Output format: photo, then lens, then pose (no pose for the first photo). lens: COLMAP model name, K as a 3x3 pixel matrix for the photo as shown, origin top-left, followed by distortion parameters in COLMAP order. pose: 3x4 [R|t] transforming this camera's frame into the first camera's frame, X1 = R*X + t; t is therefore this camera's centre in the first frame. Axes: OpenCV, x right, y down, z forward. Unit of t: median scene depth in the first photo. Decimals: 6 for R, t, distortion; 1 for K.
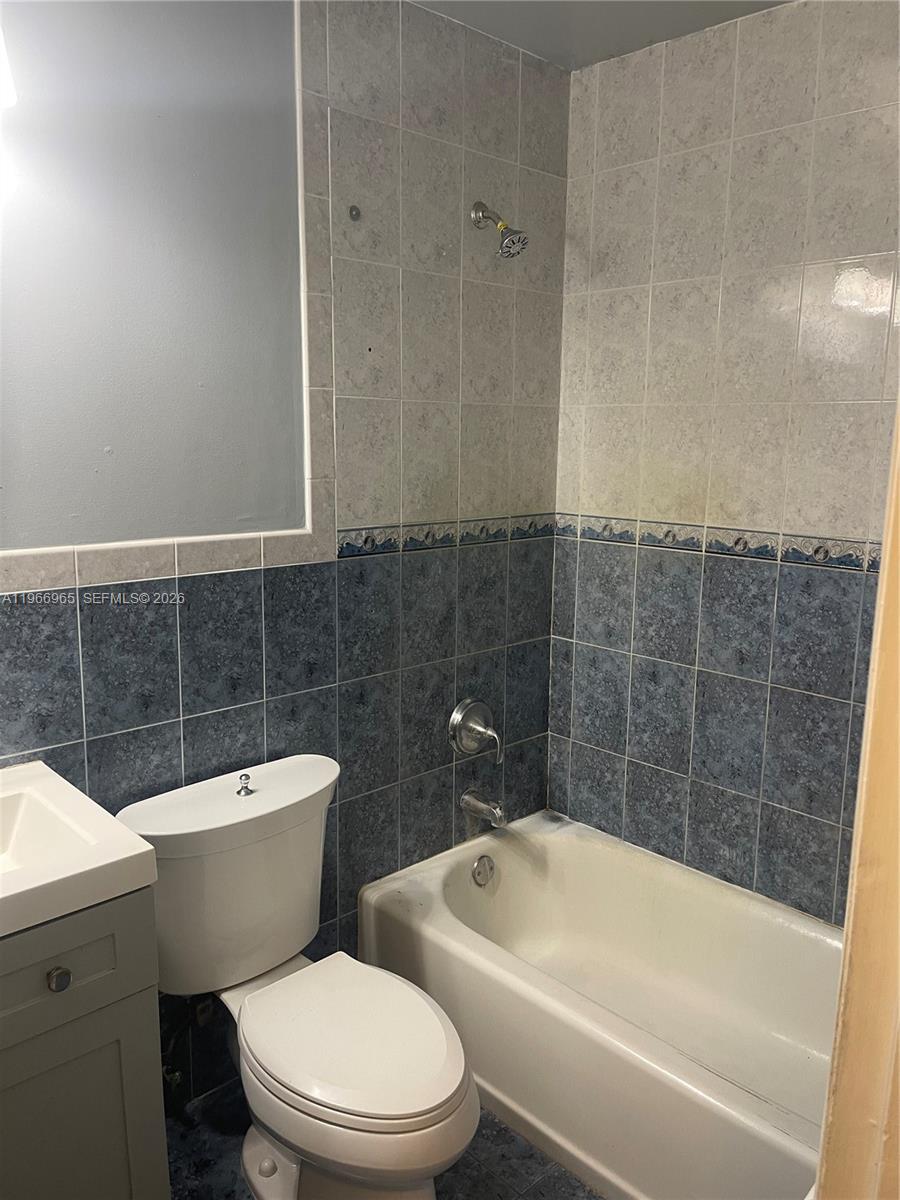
lens RADIAL K [[910.4, 0, 449.8], [0, 910.4, 596.0], [0, 0, 1]] dist [0.038616, -0.016579]
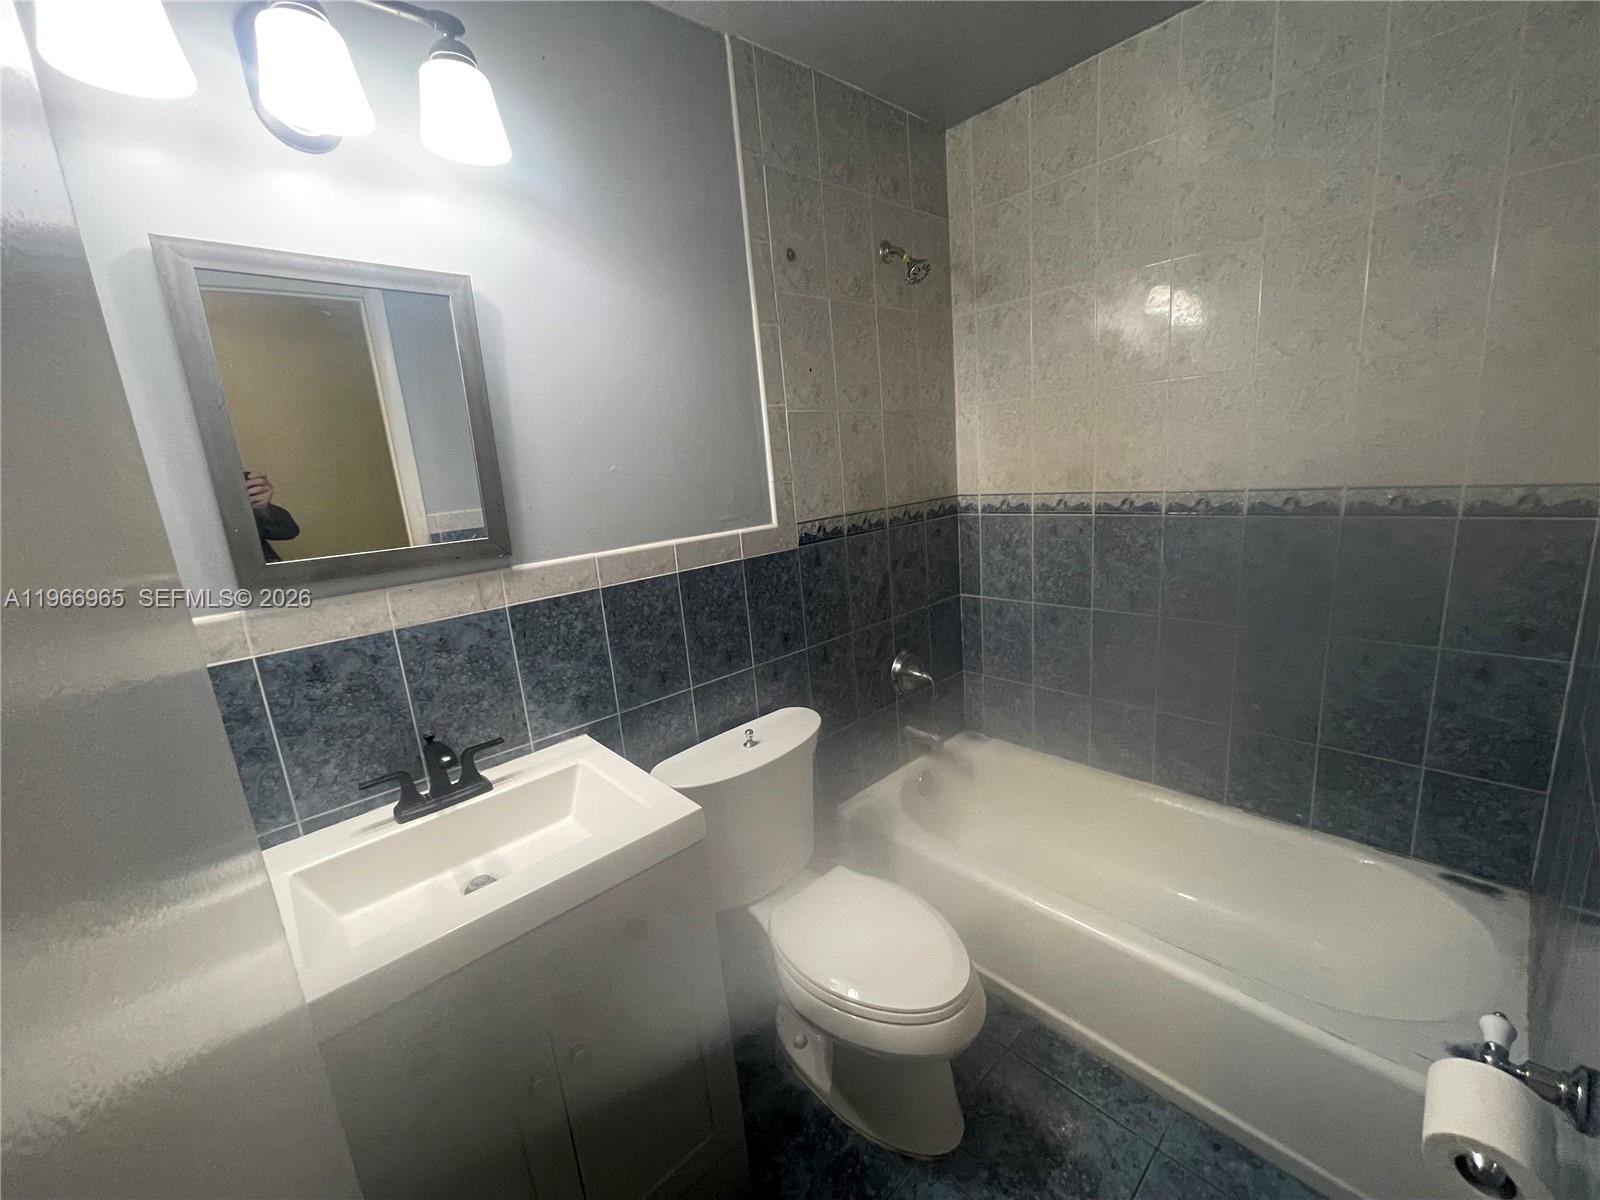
lens RADIAL K [[639.7, 0, 804.3], [0, 639.7, 605.1], [0, 0, 1]] dist [-0.003567, -0.000336]
pose [[0.995439, -0.090570, -0.029986, -0.092627], [0.091809, 0.994852, 0.042913, 0.001157], [0.025945, -0.045470, 0.998629, 0.136463]]
